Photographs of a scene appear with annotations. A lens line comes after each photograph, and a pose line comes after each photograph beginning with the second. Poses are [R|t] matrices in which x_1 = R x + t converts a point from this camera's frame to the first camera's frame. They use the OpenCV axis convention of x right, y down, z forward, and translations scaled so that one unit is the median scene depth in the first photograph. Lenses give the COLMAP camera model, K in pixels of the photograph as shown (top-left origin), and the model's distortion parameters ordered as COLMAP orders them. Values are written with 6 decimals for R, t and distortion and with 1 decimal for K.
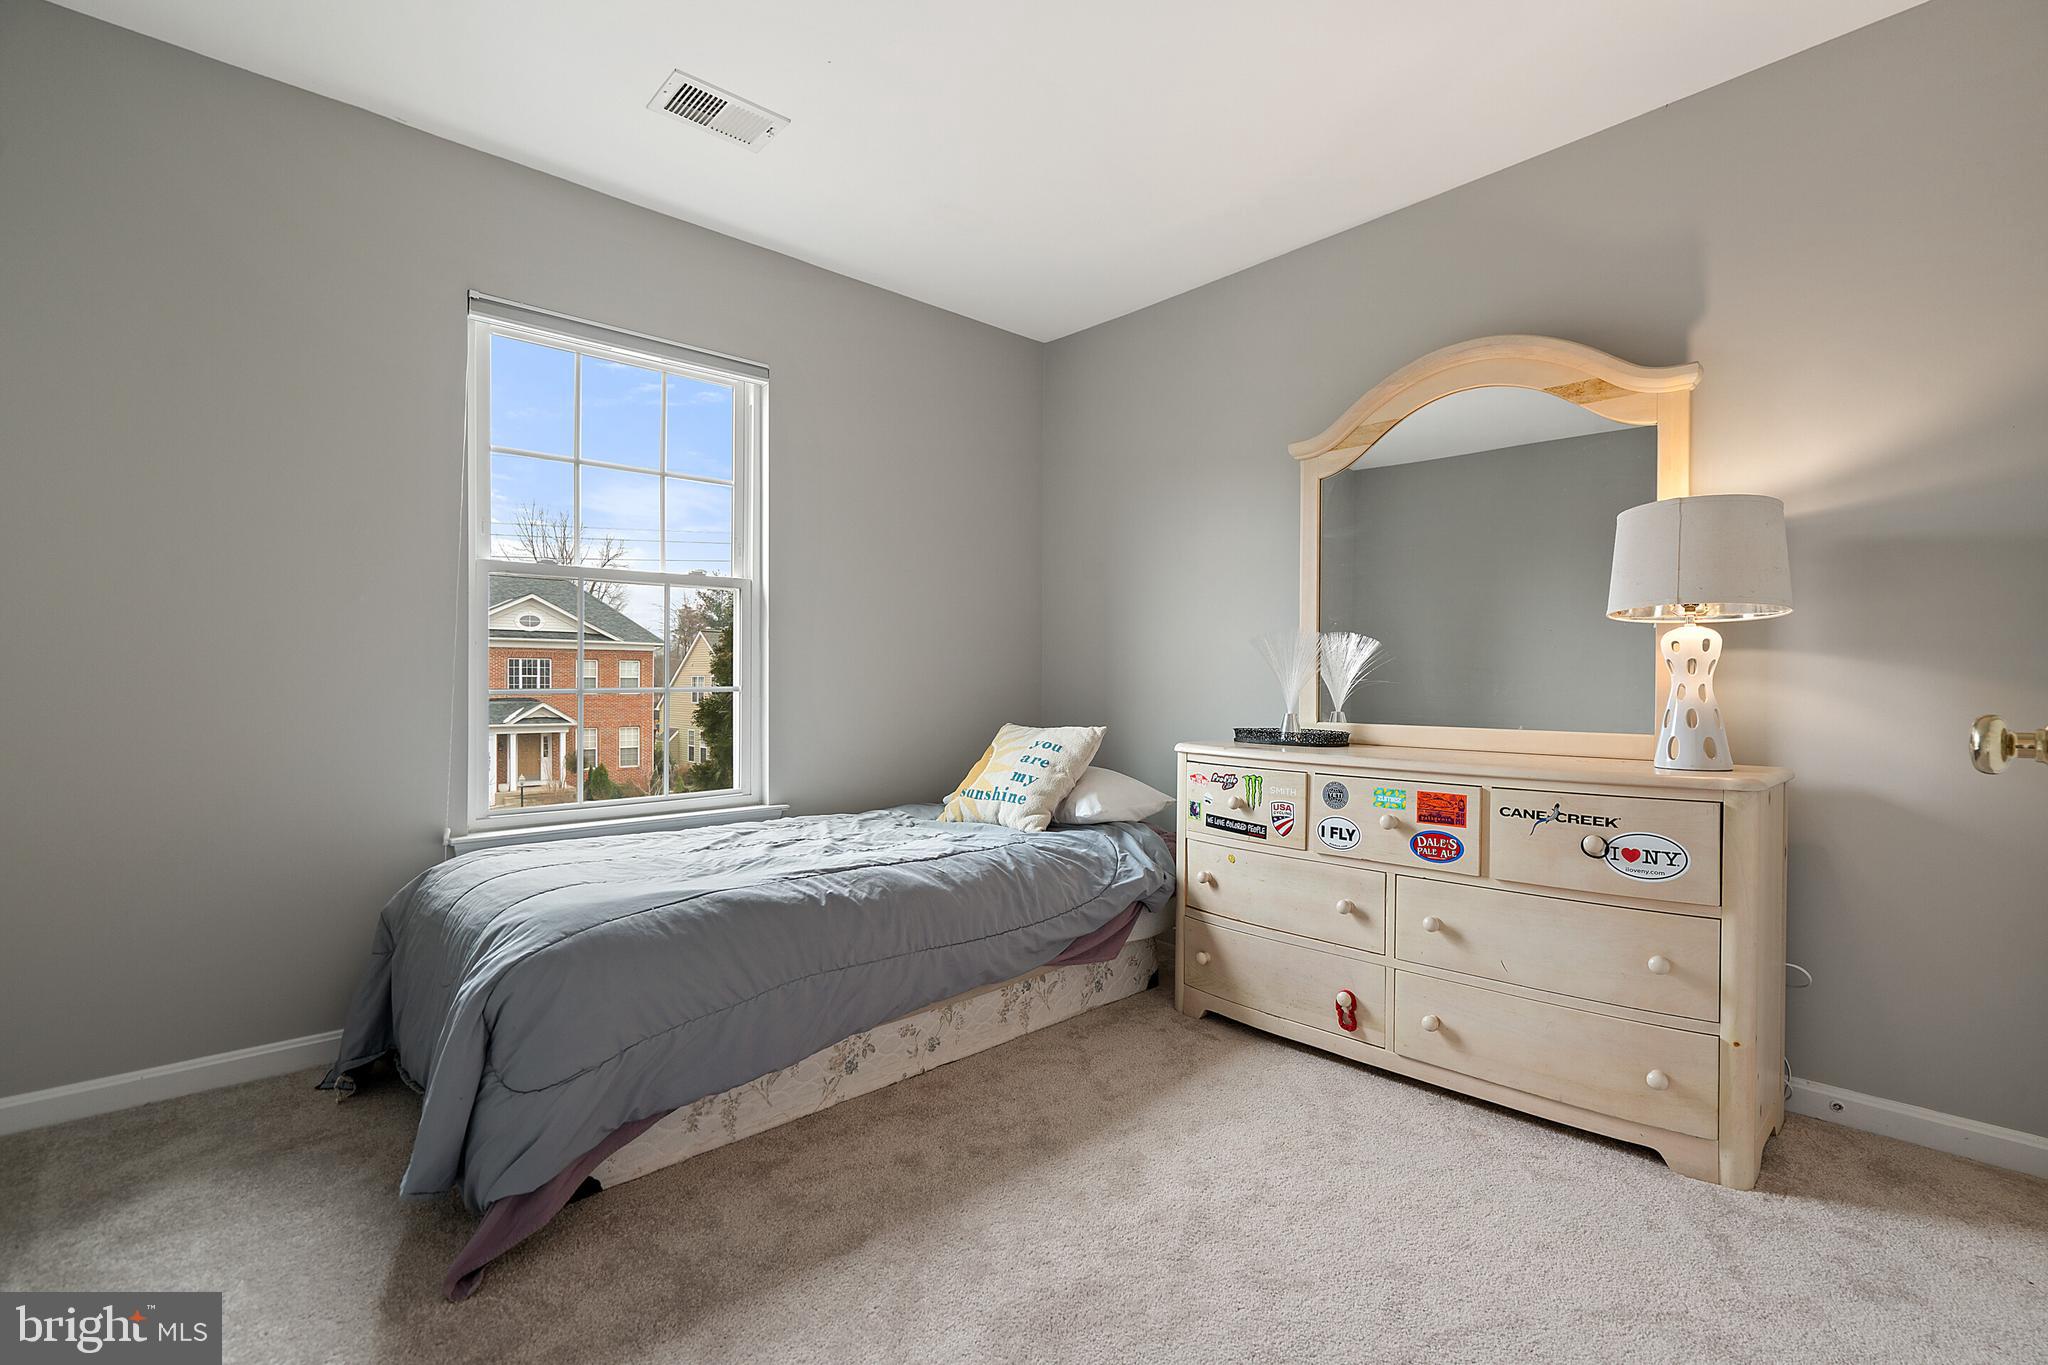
lens RADIAL K [[924.4, 0, 1021.8], [0, 924.4, 693.5], [0, 0, 1]] dist [0.000891, 0.000379]
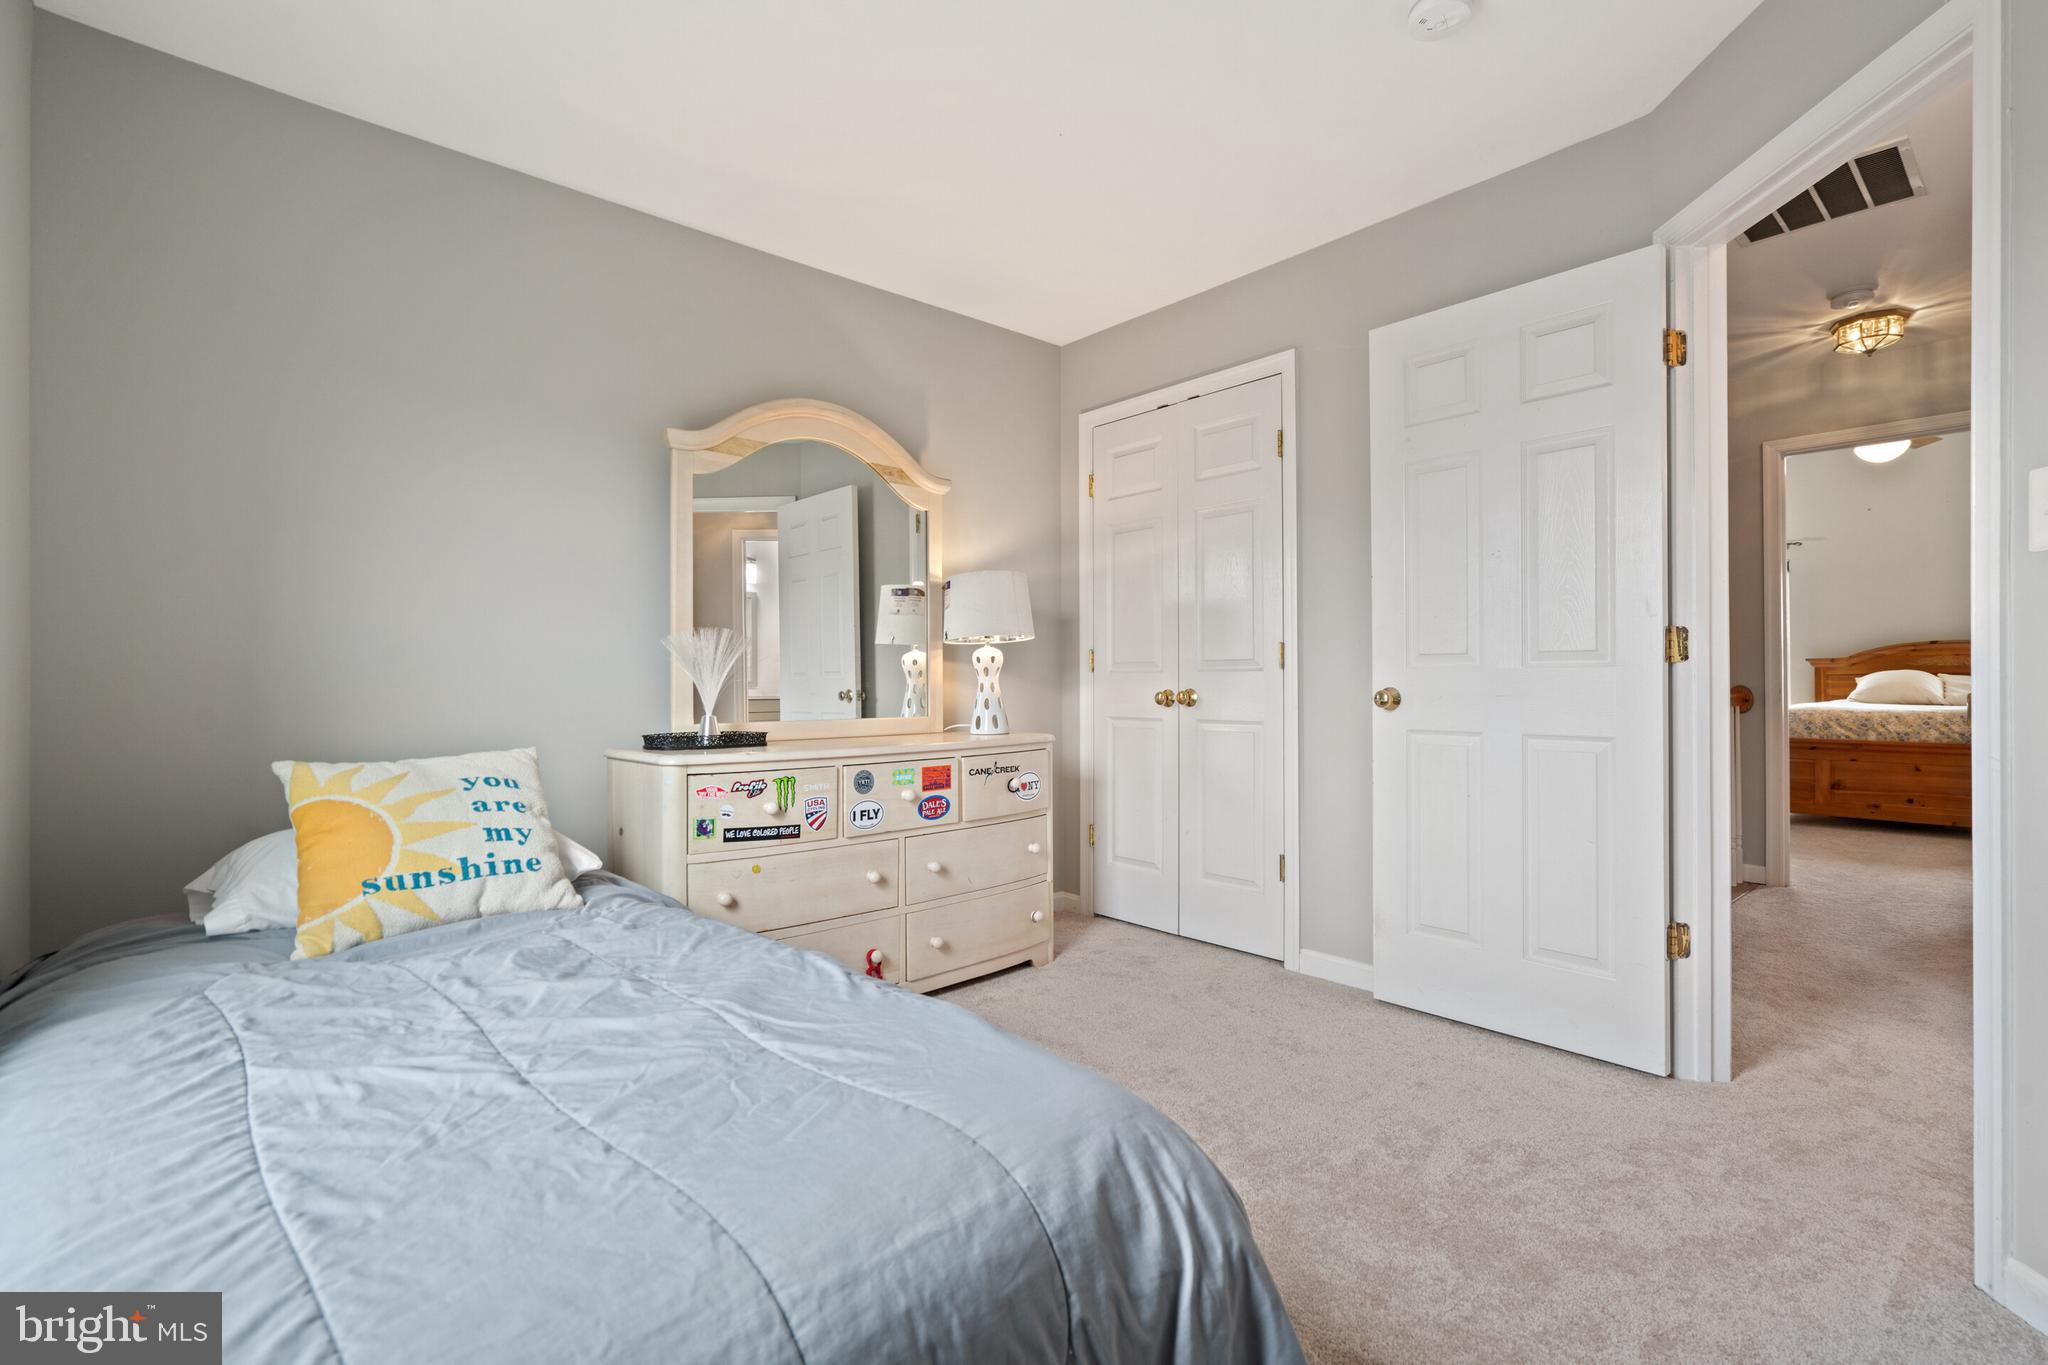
lens RADIAL K [[906.4, 0, 1032.2], [0, 906.4, 675.1], [0, 0, 1]] dist [-0.000259, 0.000114]
pose [[0.018522, 0.004078, 0.999820, -0.779236], [0.015427, 0.999871, -0.004364, -0.013801], [-0.999709, 0.015505, 0.018456, 0.774680]]
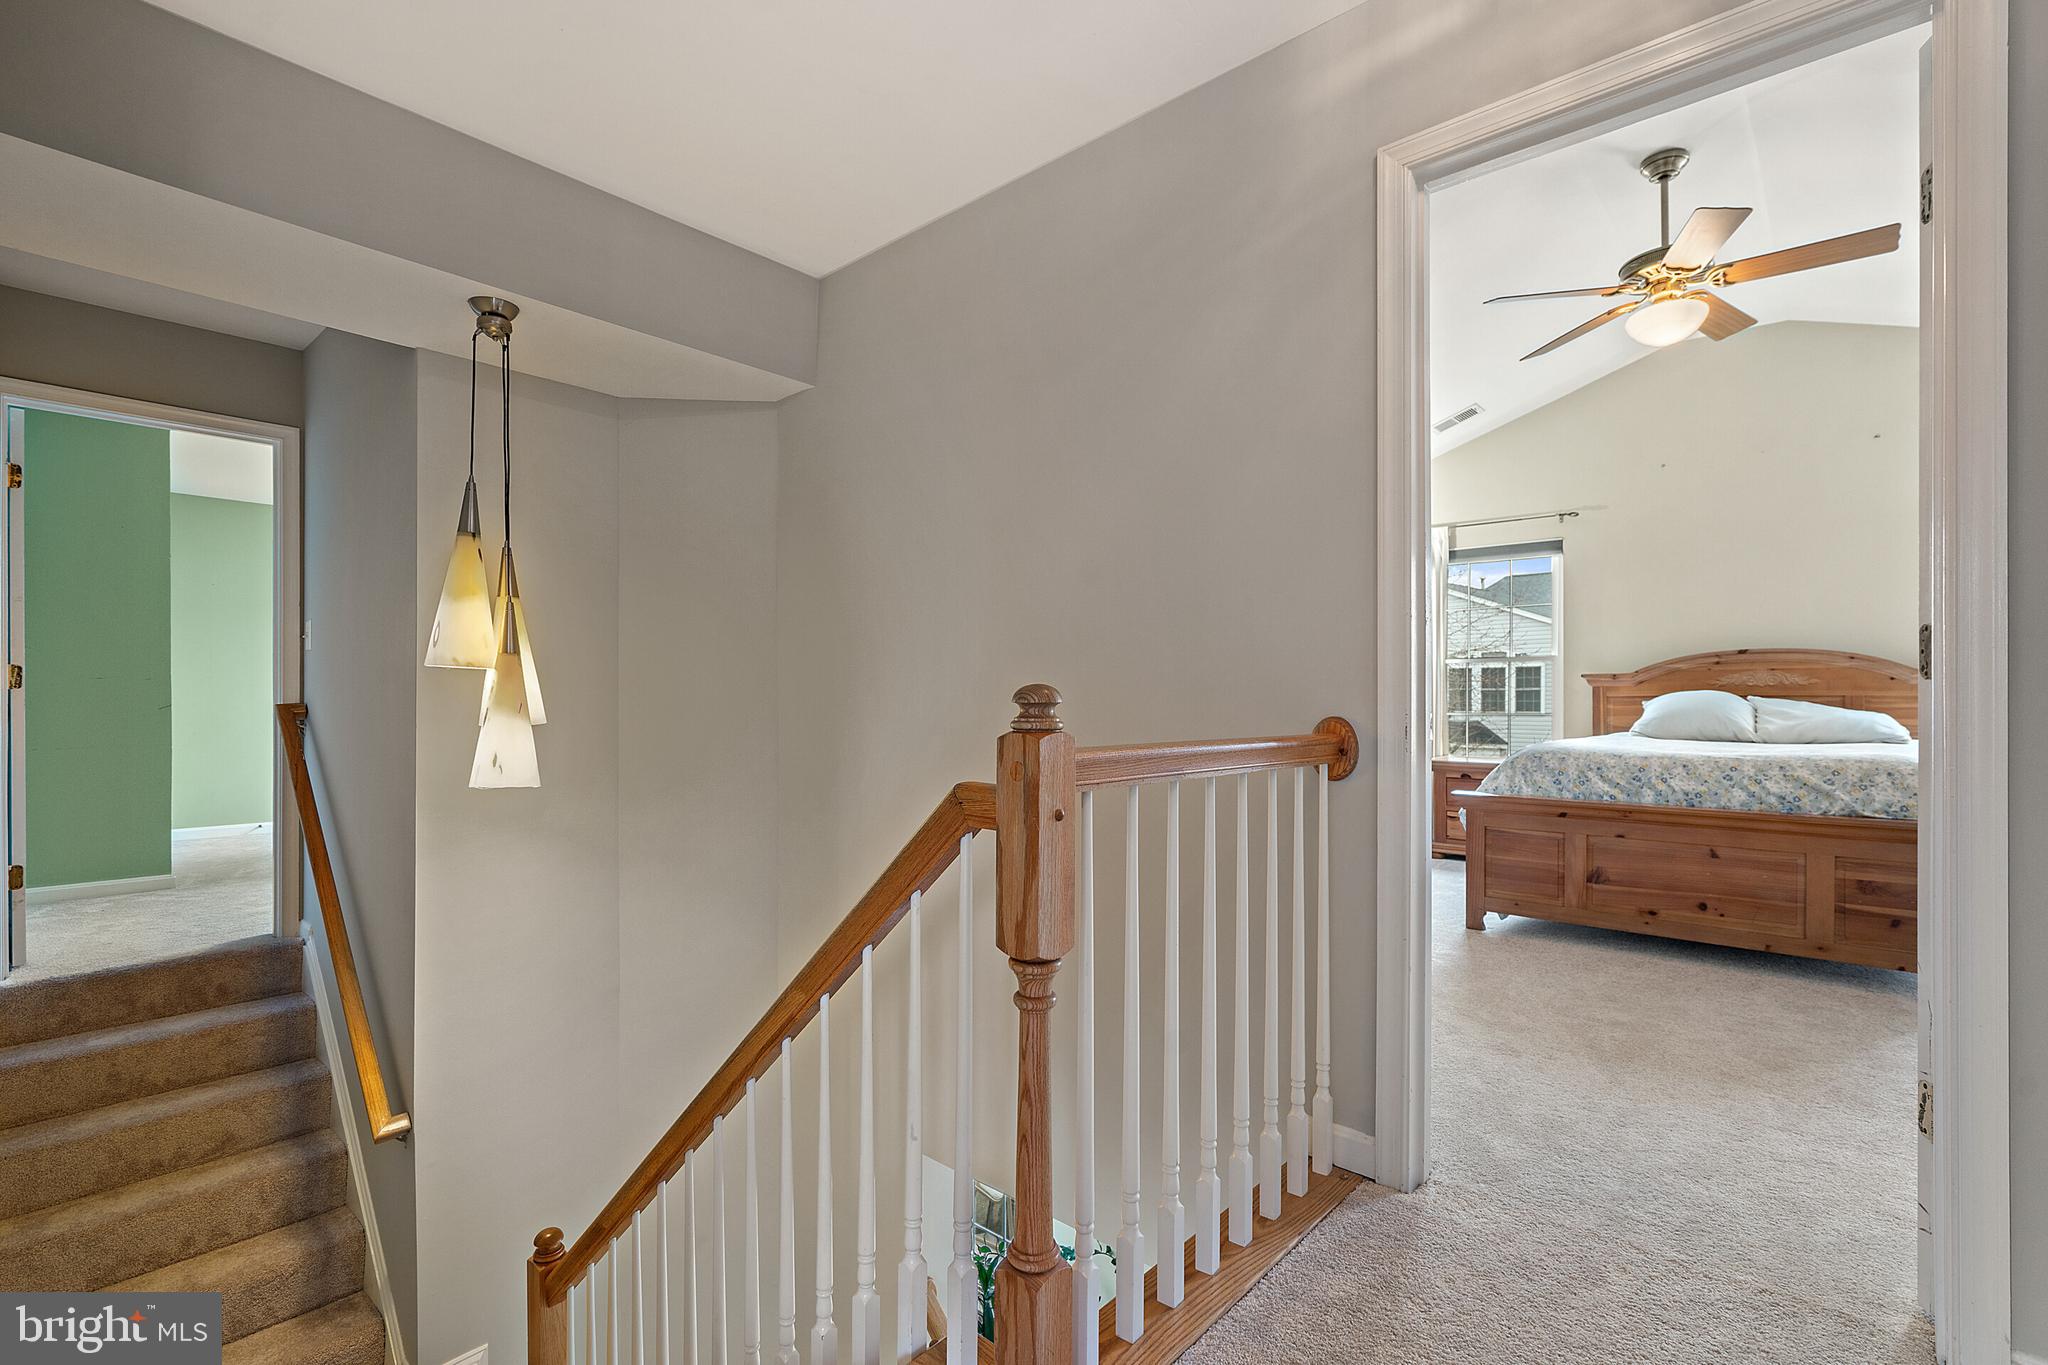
lens RADIAL K [[924.4, 0, 1021.8], [0, 924.4, 693.5], [0, 0, 1]] dist [0.000891, 0.000379]
pose [[-0.098150, 0.003303, 0.995166, -0.348969], [0.007069, 0.999972, -0.002622, -0.007787], [-0.995146, 0.006778, -0.098171, 0.355990]]
